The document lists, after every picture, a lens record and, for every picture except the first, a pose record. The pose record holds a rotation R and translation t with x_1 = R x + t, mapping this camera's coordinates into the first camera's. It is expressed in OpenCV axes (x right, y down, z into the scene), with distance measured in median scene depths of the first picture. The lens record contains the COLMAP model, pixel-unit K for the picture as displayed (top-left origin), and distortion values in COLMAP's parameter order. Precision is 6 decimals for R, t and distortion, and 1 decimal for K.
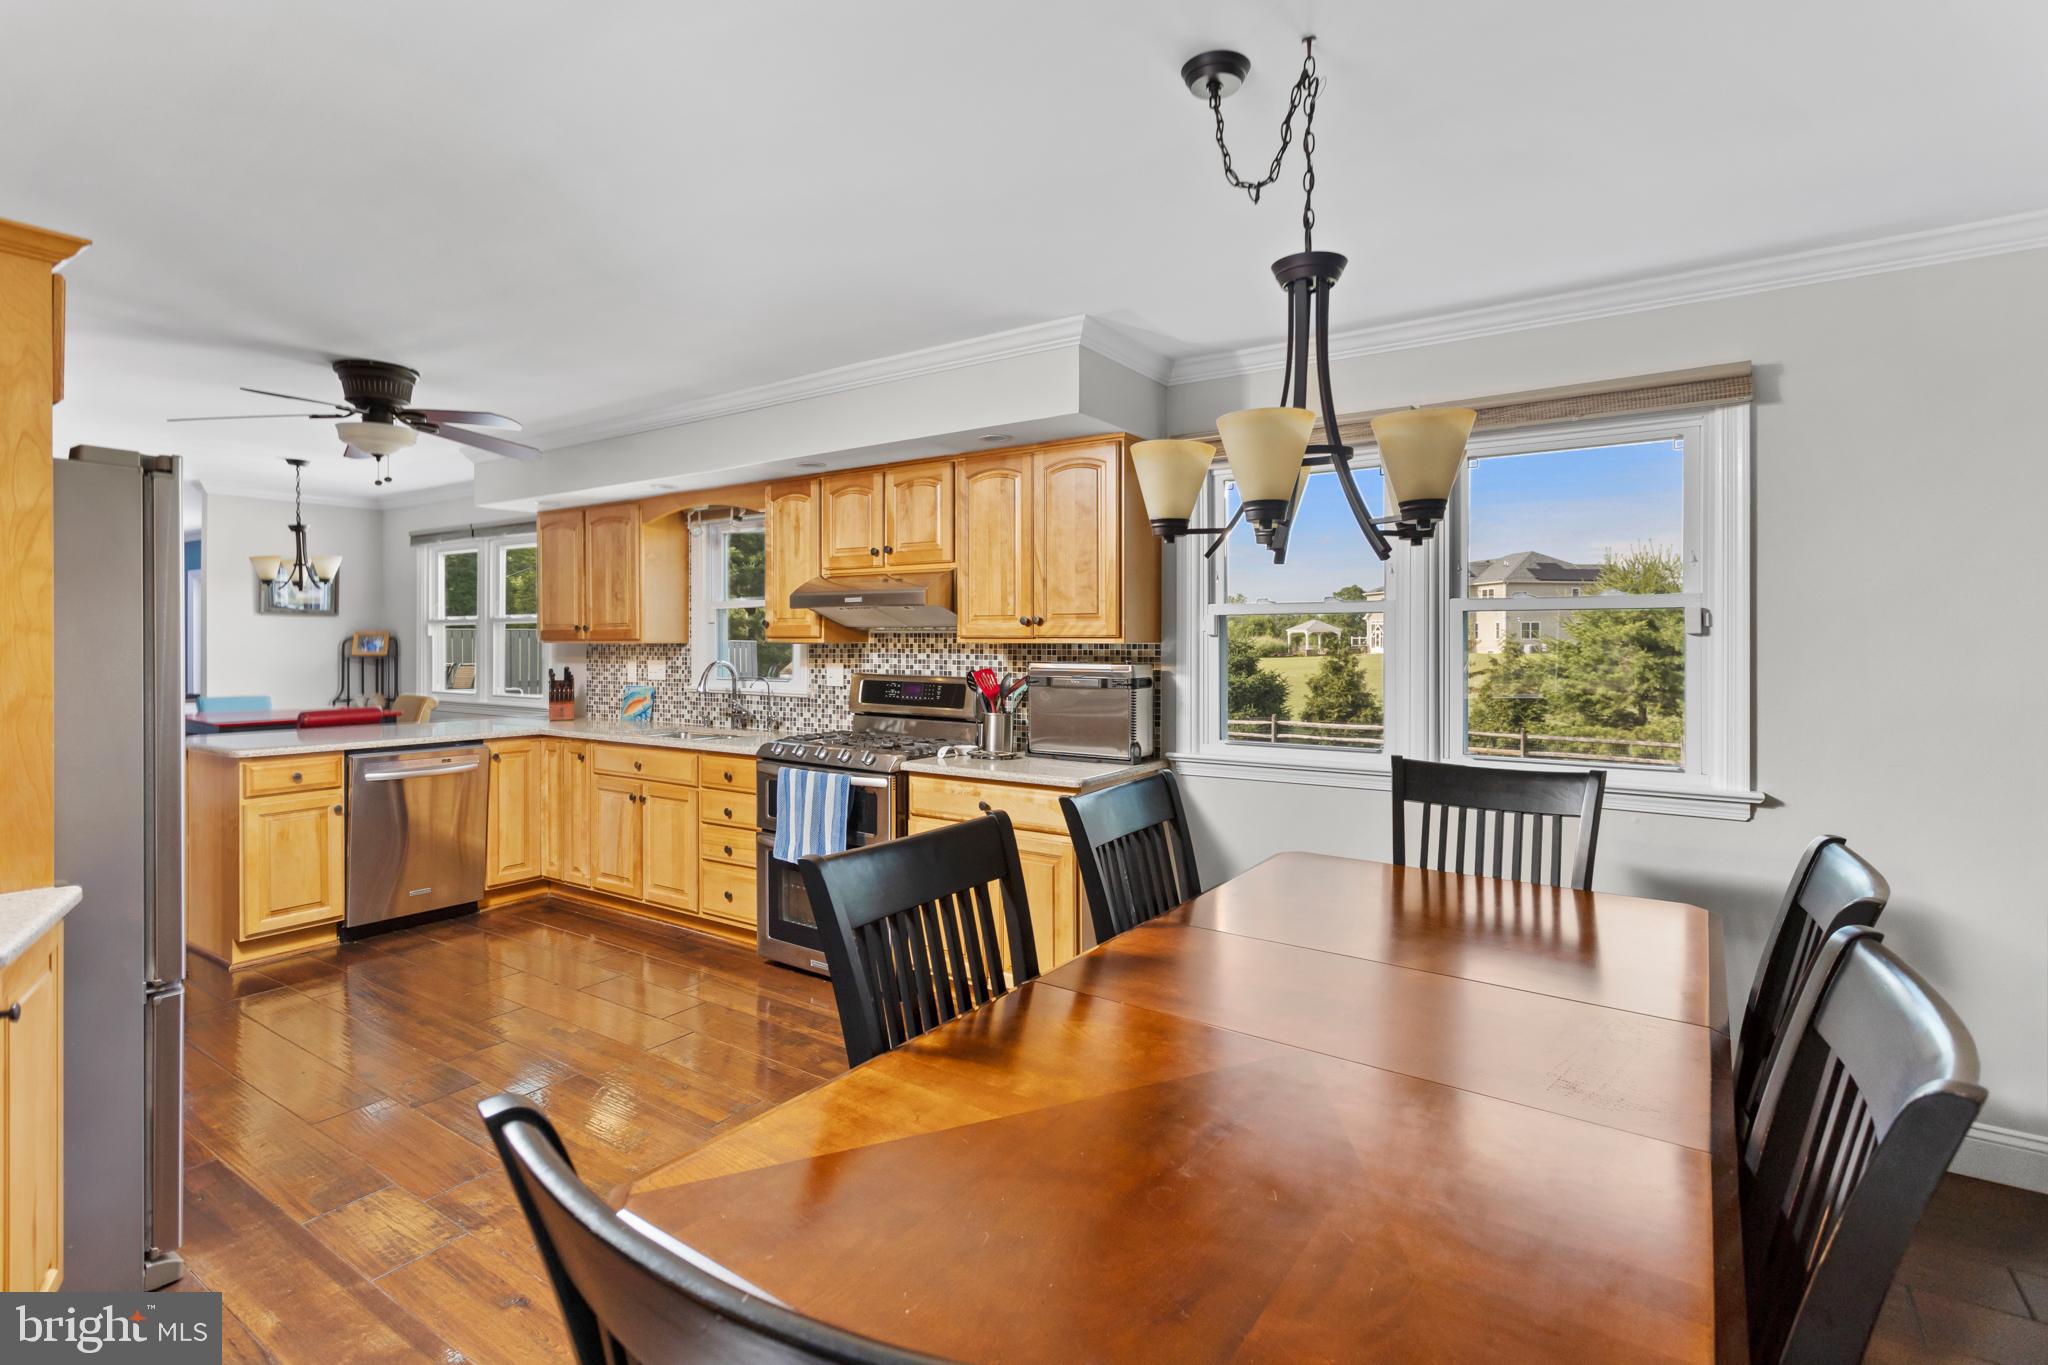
lens RADIAL K [[981.6, 0, 1019.3], [0, 981.6, 640.5], [0, 0, 1]] dist [0.000588, -0.000265]
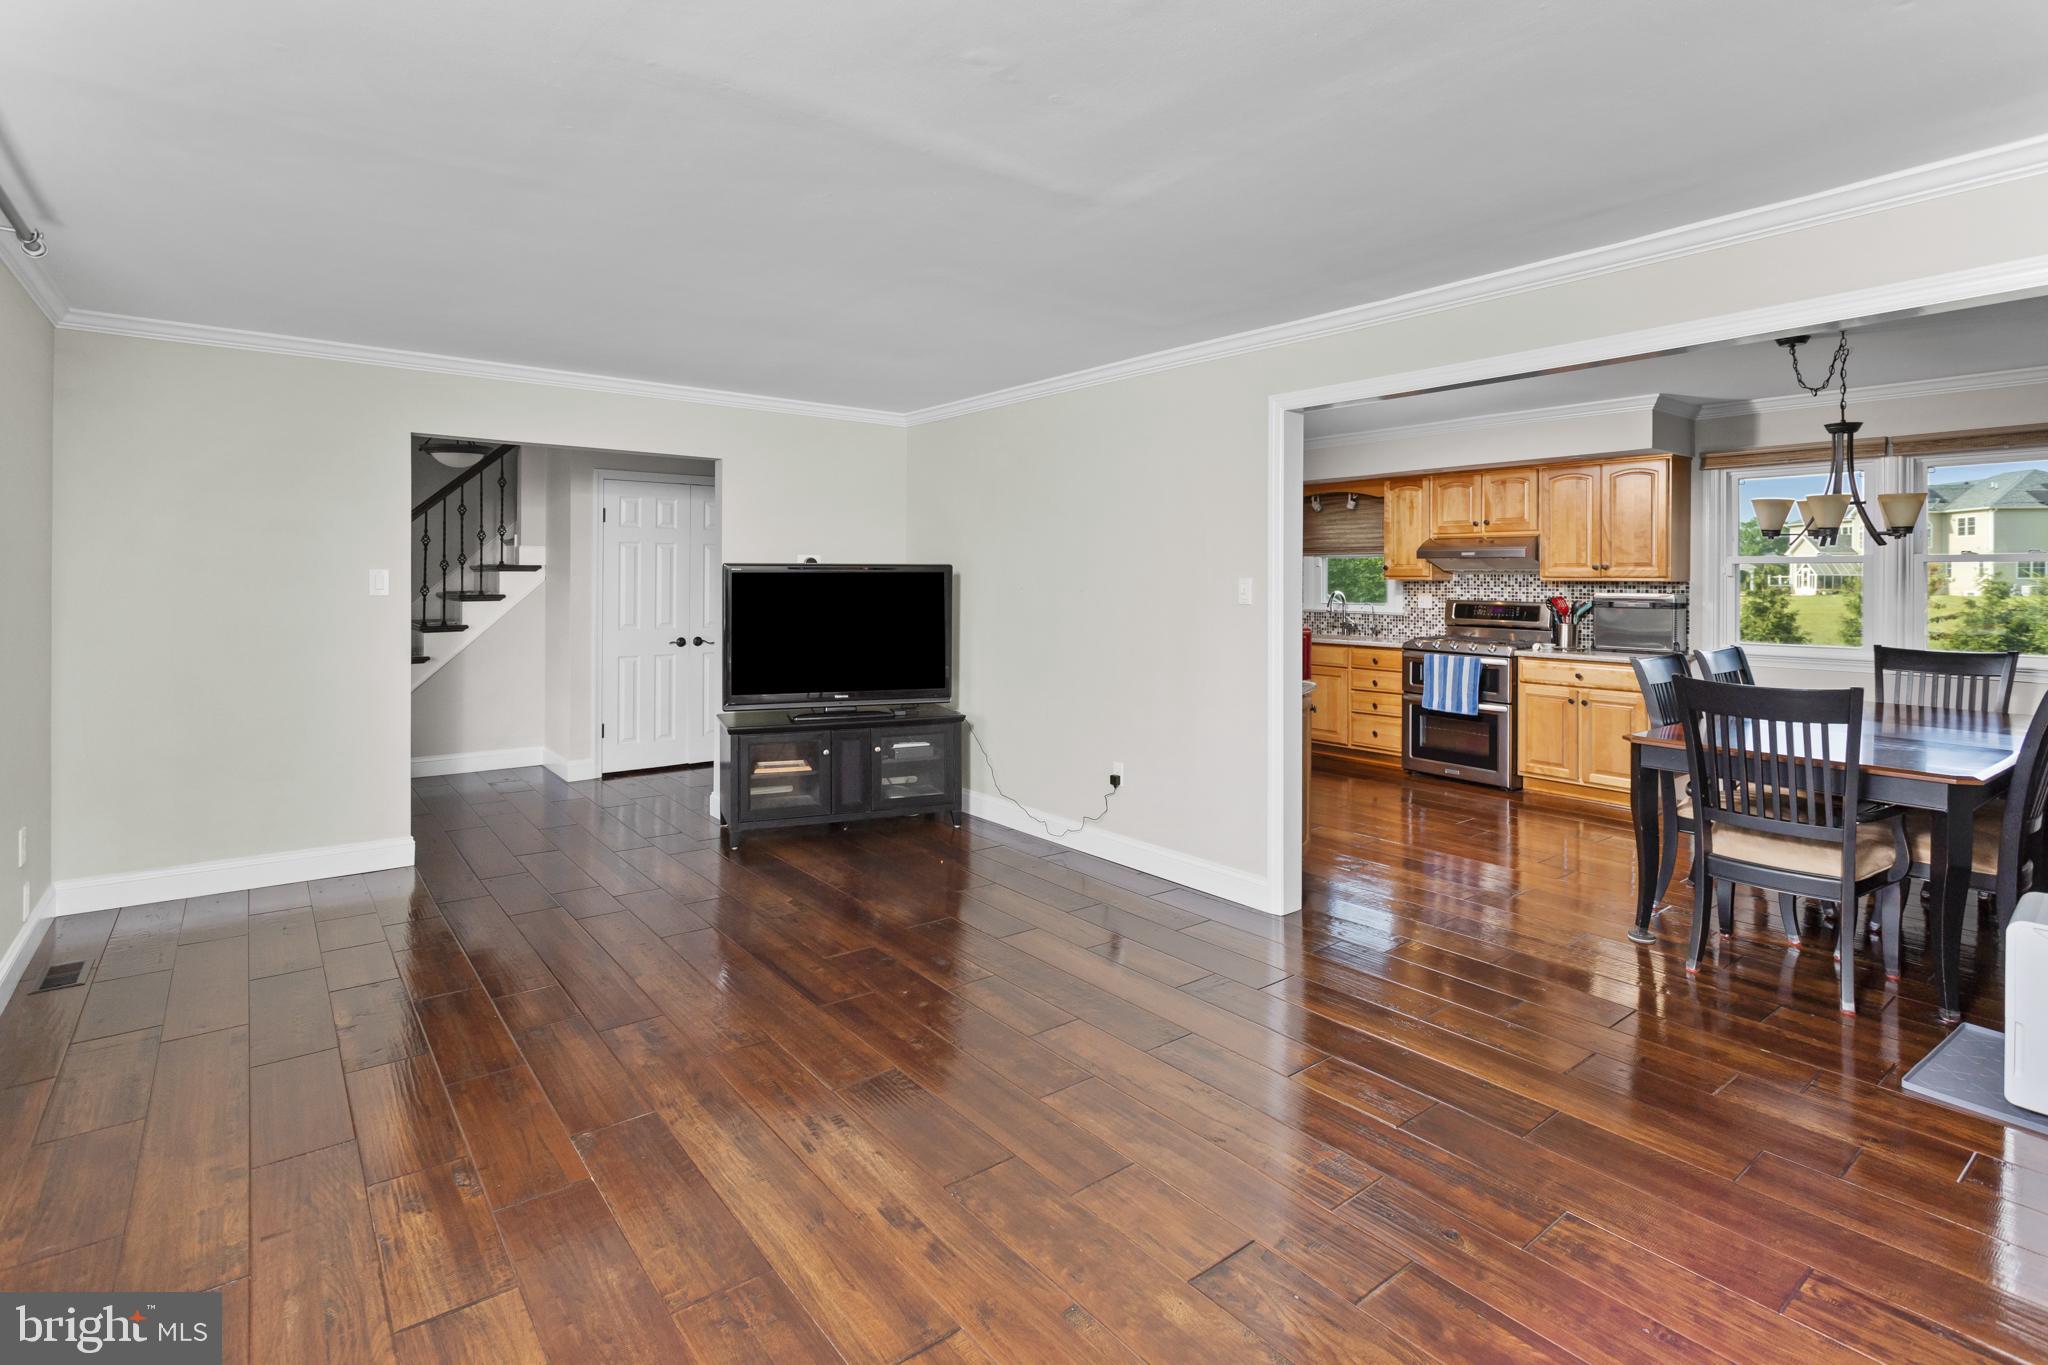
lens RADIAL K [[1003.8, 0, 1024.2], [0, 1003.8, 569.4], [0, 0, 1]] dist [0.004007, 0.001240]
pose [[0.953178, 0.000708, -0.302409, -0.357137], [-0.003261, 0.999963, -0.007936, 0.000395], [0.302392, 0.008551, 0.953145, -0.802543]]
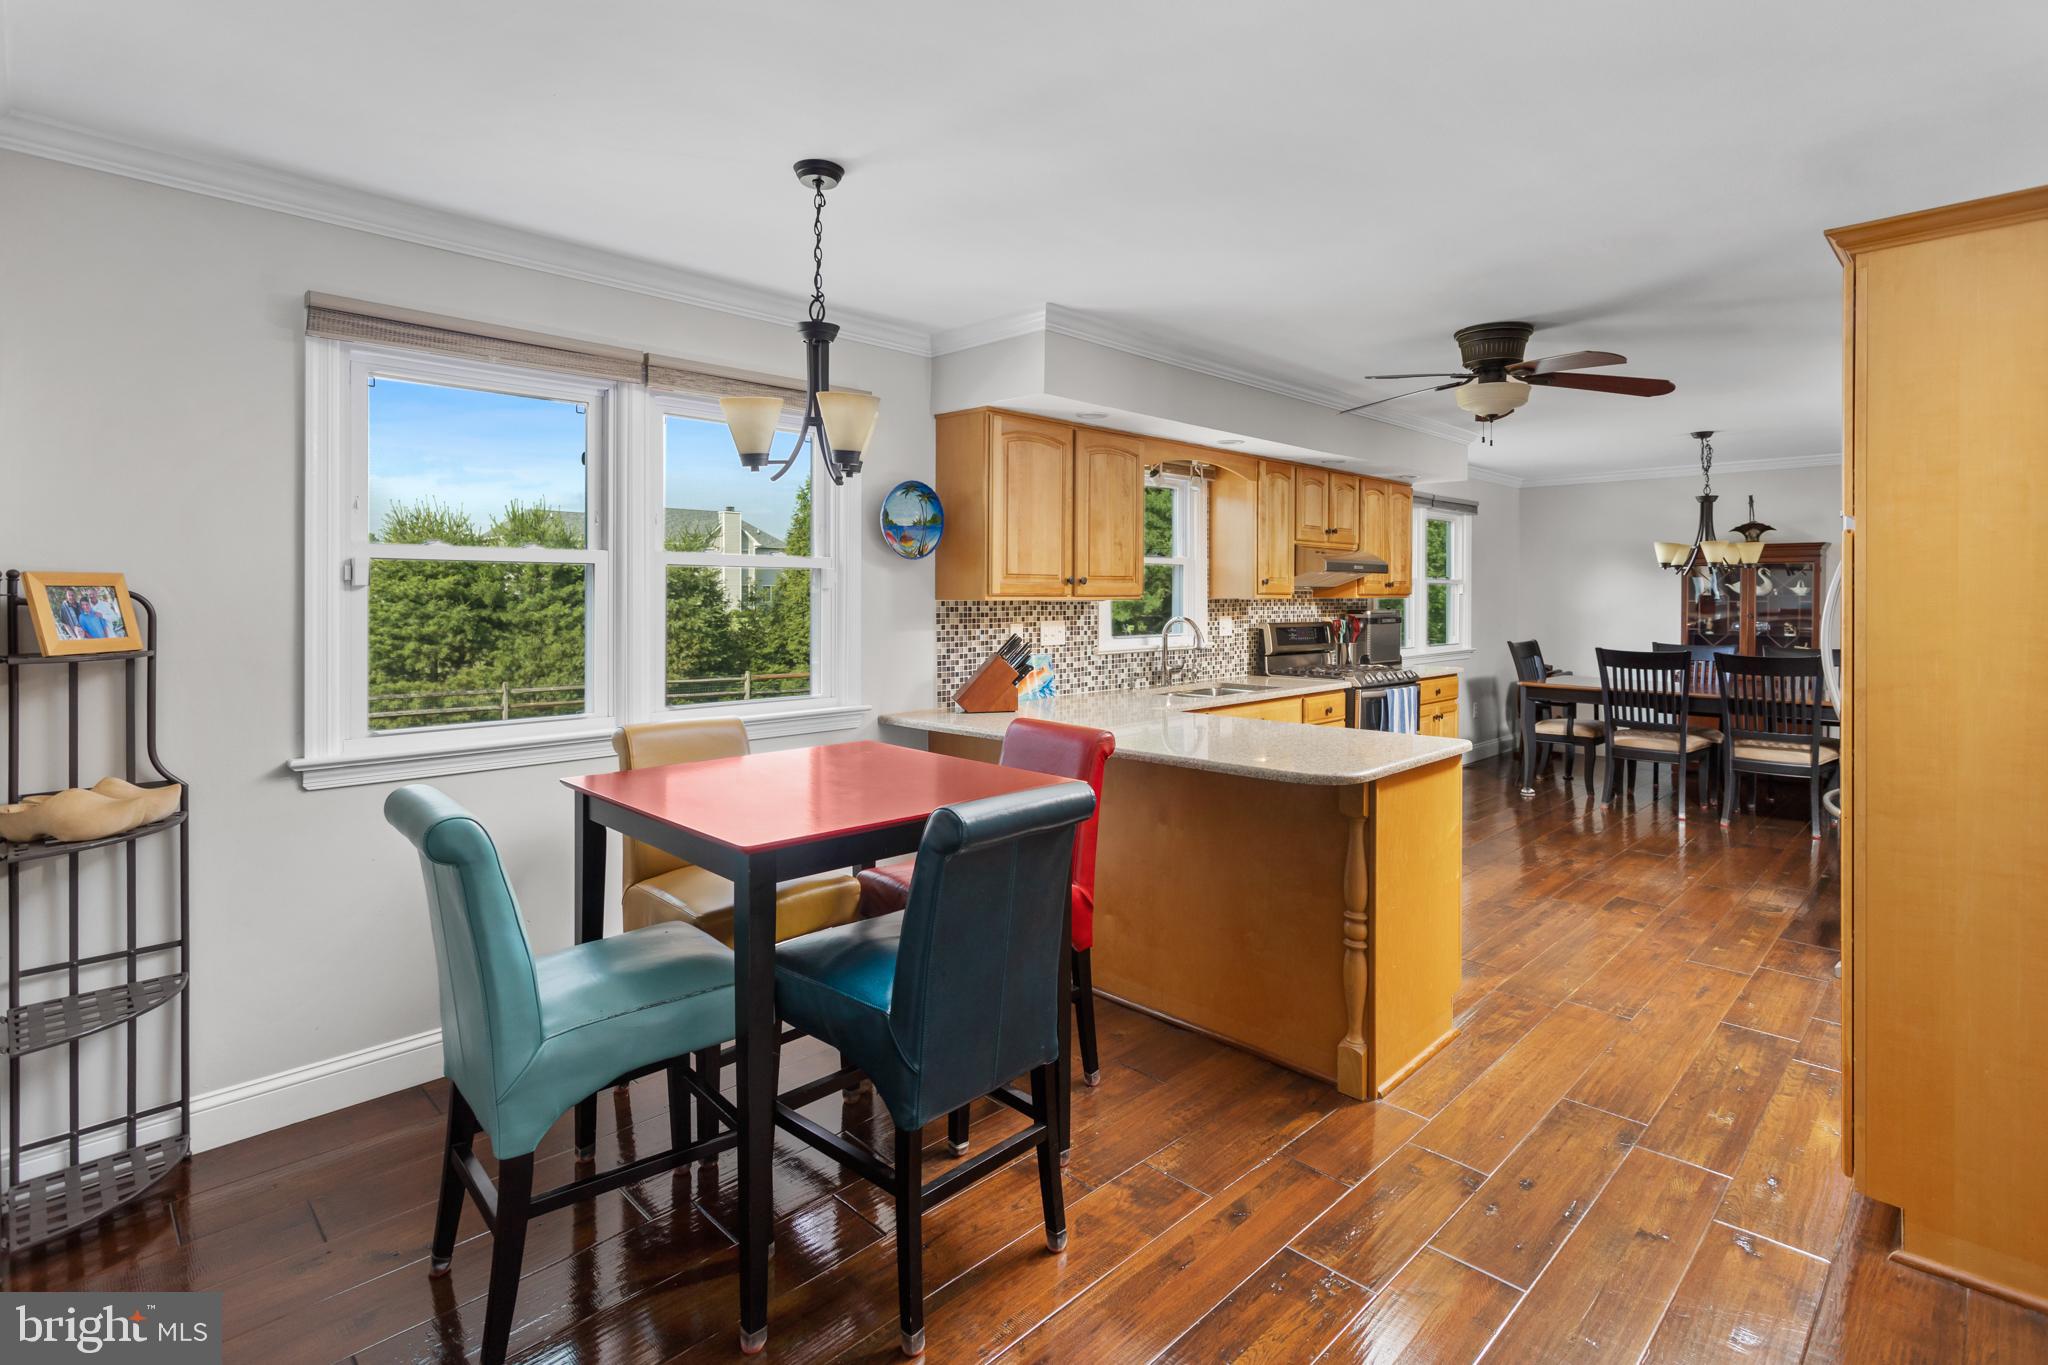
lens RADIAL K [[996.3, 0, 1018.7], [0, 996.3, 599.8], [0, 0, 1]] dist [0.001454, -0.000289]
pose [[0.190897, -0.006554, 0.981588, -1.598121], [0.000647, 0.999978, 0.006551, -0.004595], [-0.981610, -0.000616, 0.190897, 1.166180]]
